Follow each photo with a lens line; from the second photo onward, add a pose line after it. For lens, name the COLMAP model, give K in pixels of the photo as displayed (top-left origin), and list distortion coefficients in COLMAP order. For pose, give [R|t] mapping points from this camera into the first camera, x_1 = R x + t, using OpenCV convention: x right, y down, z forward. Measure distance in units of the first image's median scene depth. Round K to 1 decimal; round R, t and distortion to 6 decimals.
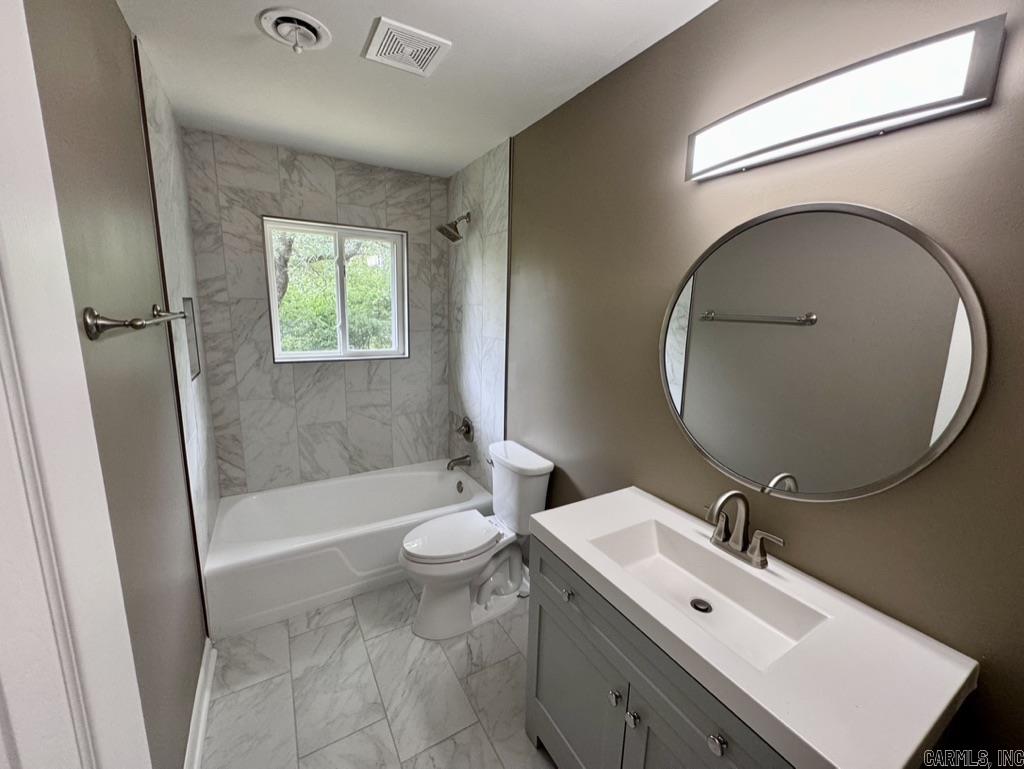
lens RADIAL K [[410.0, 0, 508.7], [0, 410.0, 384.6], [0, 0, 1]] dist [-0.004026, 0.001357]
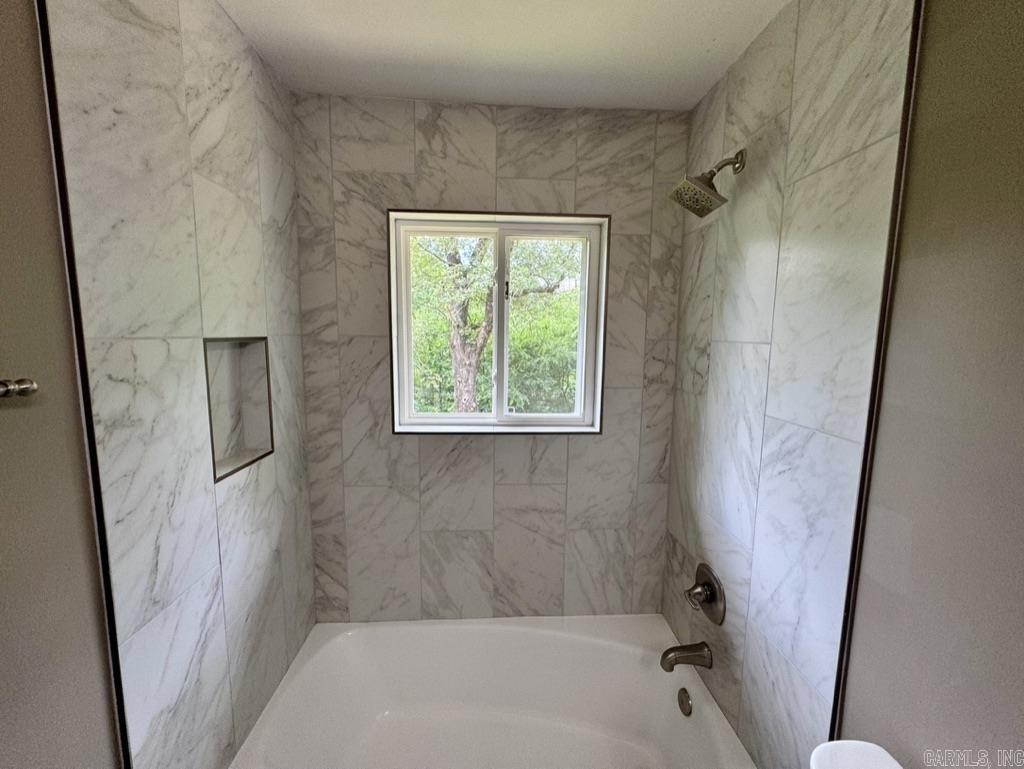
lens RADIAL K [[410.0, 0, 514.9], [0, 410.0, 385.3], [0, 0, 1]] dist [-0.004026, 0.001357]
pose [[0.893950, 0.040259, -0.446354, -0.111727], [-0.072925, 0.995750, -0.056241, -0.105926], [0.442193, 0.082827, 0.893087, 0.494850]]
